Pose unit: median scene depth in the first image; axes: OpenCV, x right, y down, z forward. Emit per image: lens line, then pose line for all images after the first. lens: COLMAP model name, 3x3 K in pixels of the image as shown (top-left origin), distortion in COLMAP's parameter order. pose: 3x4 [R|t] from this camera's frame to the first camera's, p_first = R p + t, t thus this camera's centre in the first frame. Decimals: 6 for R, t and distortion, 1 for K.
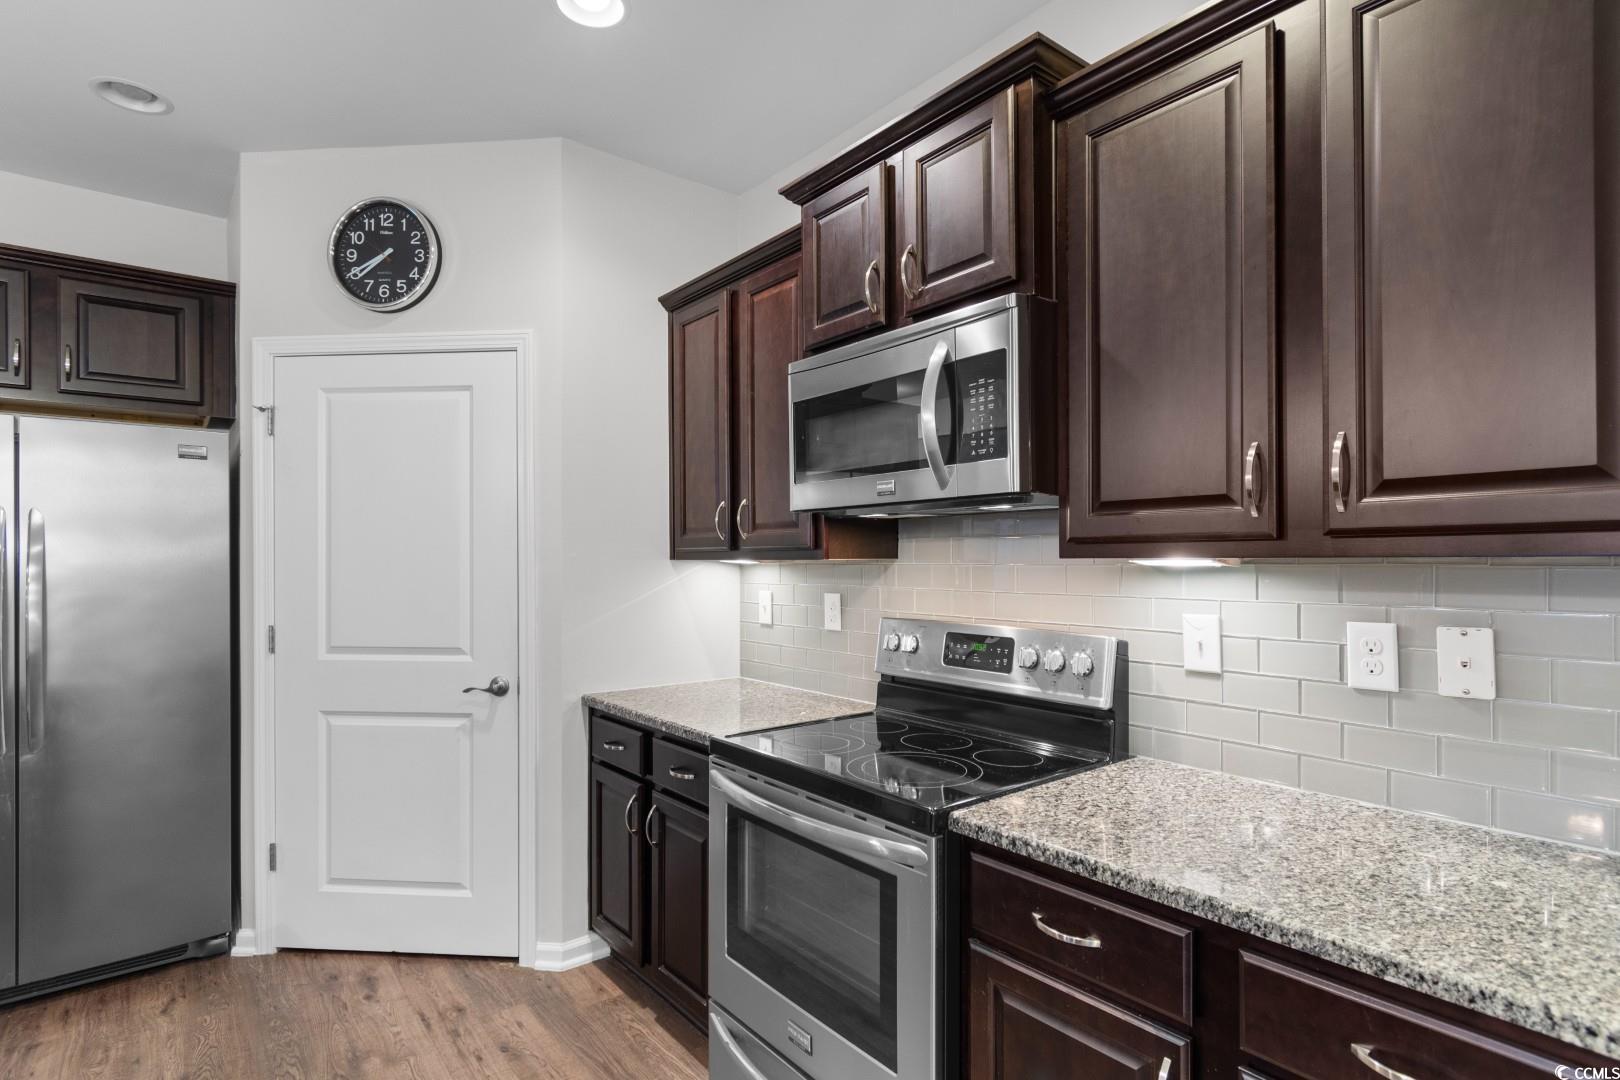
lens RADIAL K [[807.0, 0, 812.4], [0, 807.0, 557.6], [0, 0, 1]] dist [0.003028, -0.001699]
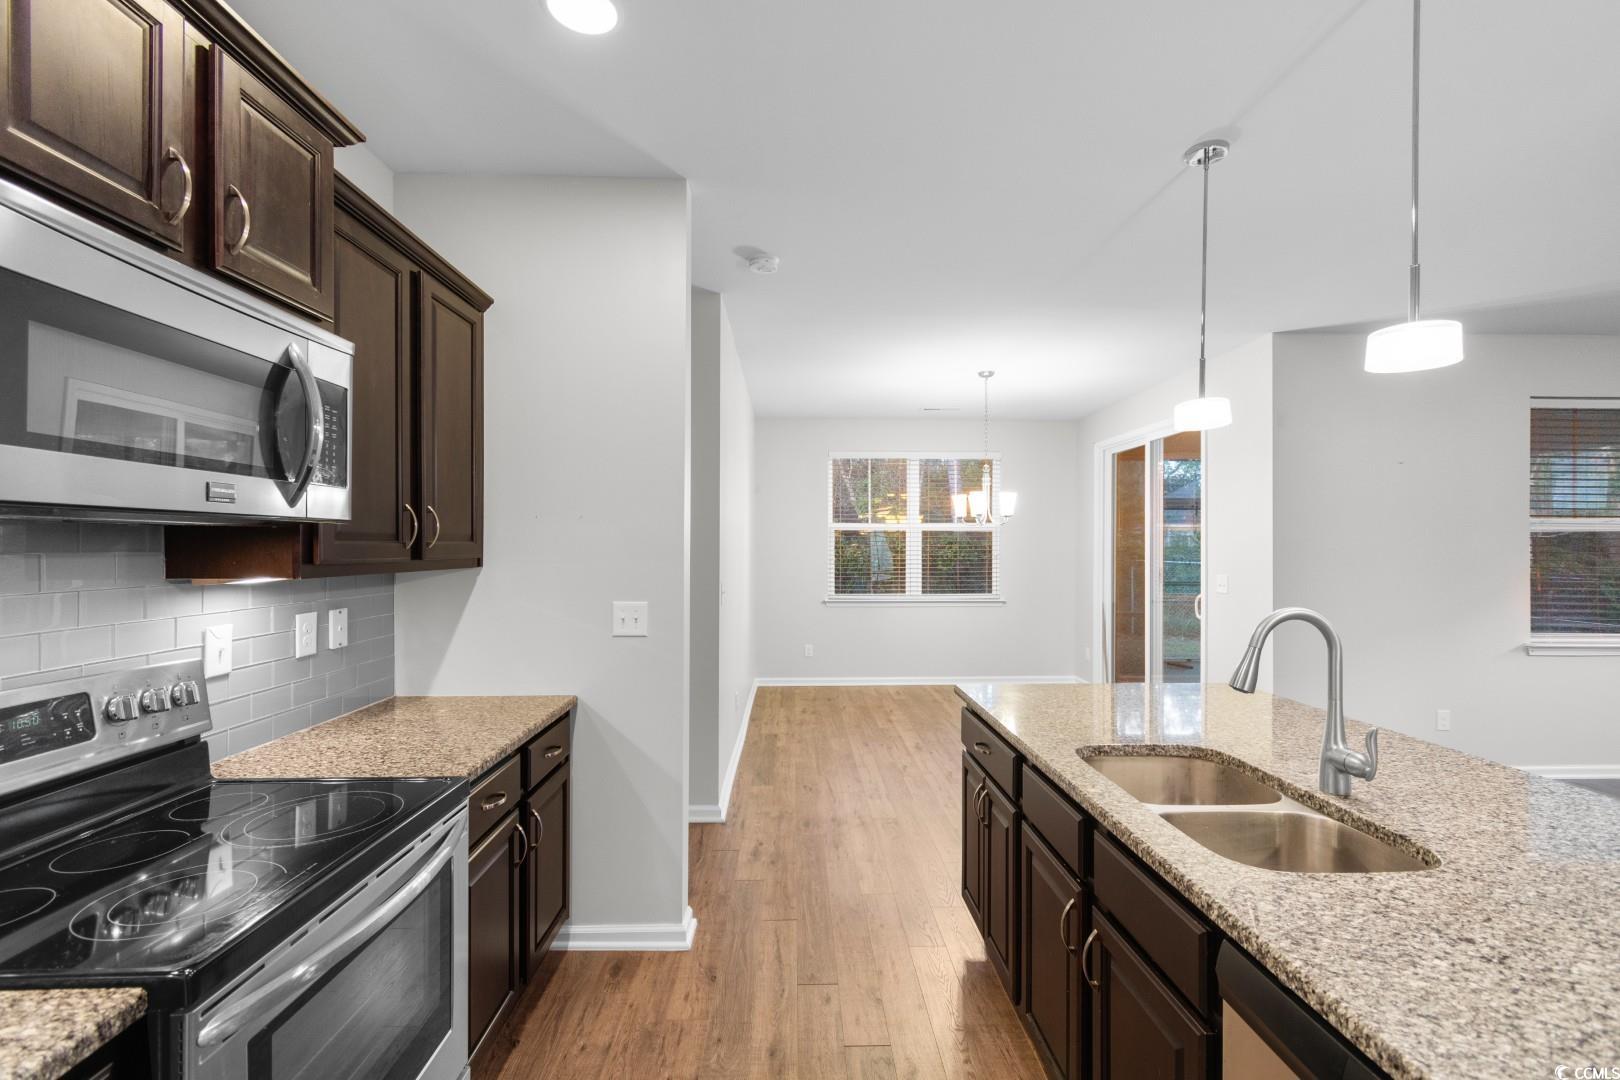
lens RADIAL K [[729.4, 0, 814.8], [0, 729.4, 555.0], [0, 0, 1]] dist [0.003646, -0.000561]
pose [[-0.792655, -0.003858, 0.609659, -0.597355], [-0.001264, 0.999988, 0.004684, -0.025338], [-0.609670, 0.002943, -0.792650, 0.953094]]
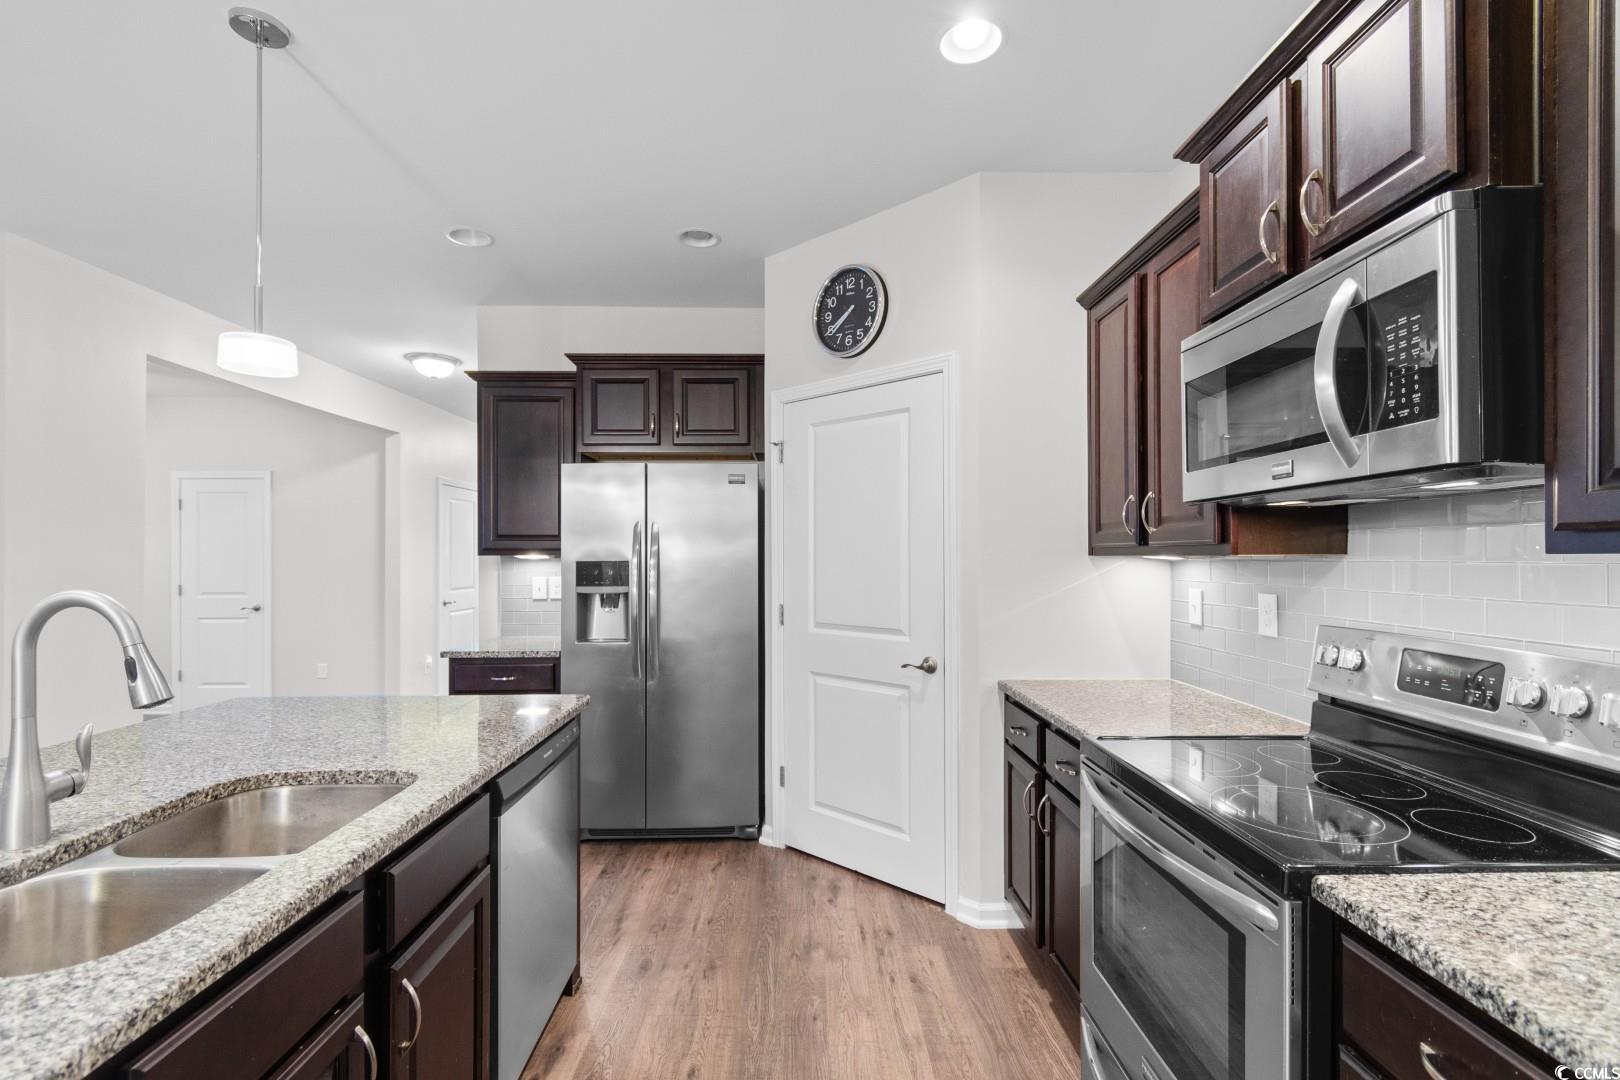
lens RADIAL K [[729.4, 0, 814.8], [0, 729.4, 555.0], [0, 0, 1]] dist [0.003646, -0.000561]
pose [[0.793335, 0.000204, -0.608785, 0.133018], [0.000742, 0.999999, 0.001302, 0.000547], [0.608785, -0.001485, 0.793334, 0.082143]]
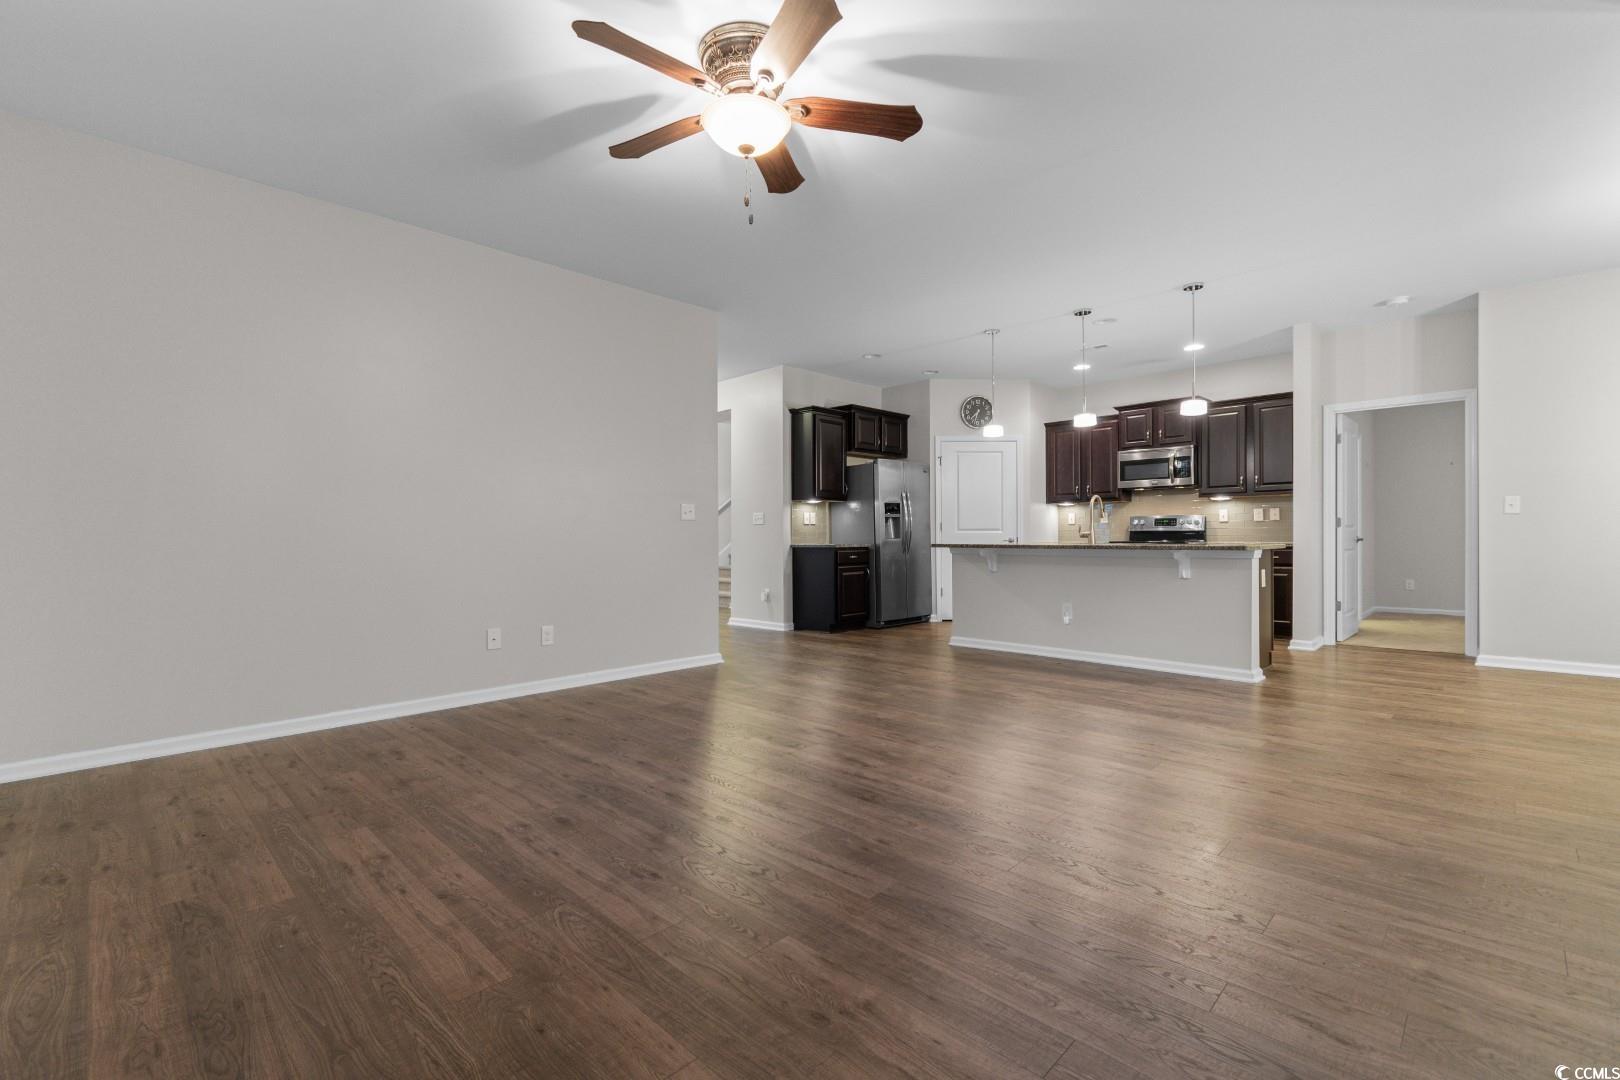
lens RADIAL K [[702.5, 0, 823.7], [0, 702.5, 538.6], [0, 0, 1]] dist [0.016547, -0.000105]
pose [[0.991621, -0.002971, 0.129149, -1.773920], [0.002505, 0.999990, 0.003767, 0.160947], [-0.129159, -0.003411, 0.991618, -2.098732]]
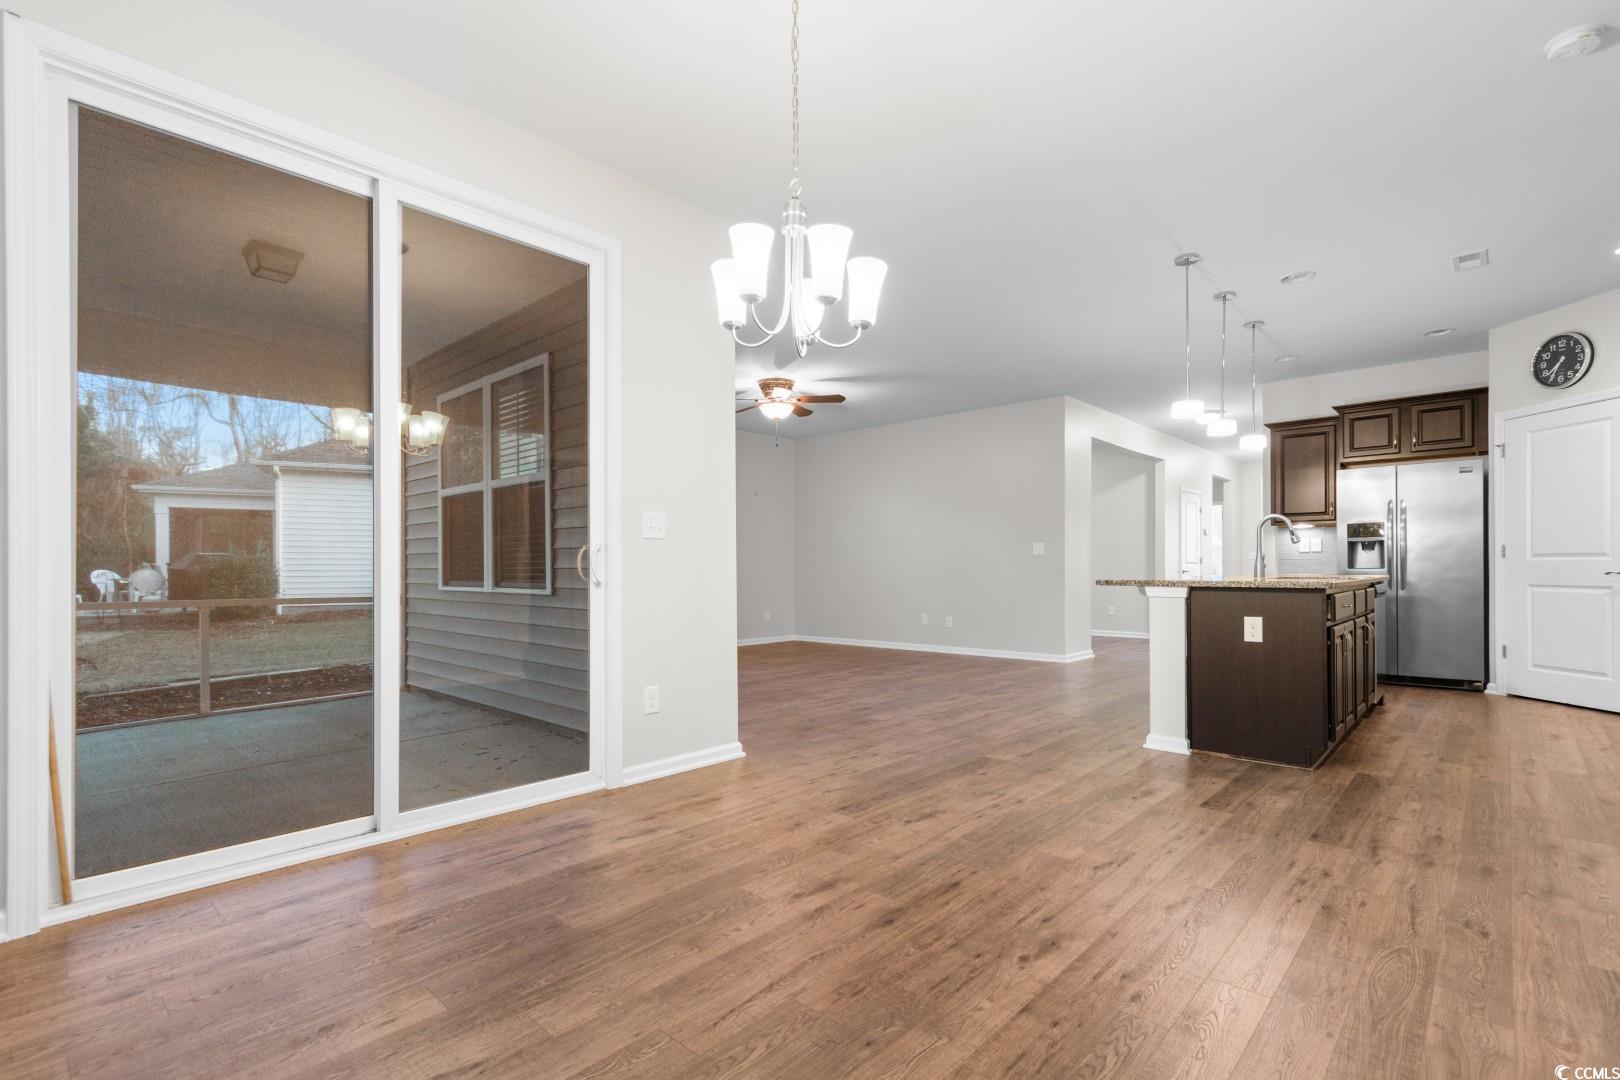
lens RADIAL K [[741.5, 0, 812.2], [0, 741.5, 568.2], [0, 0, 1]] dist [0.000971, -0.000569]
pose [[0.141353, 0.002228, -0.989957, 1.214278], [0.005222, 0.999982, 0.002996, 0.152981], [0.989946, -0.005593, 0.141338, -1.307246]]
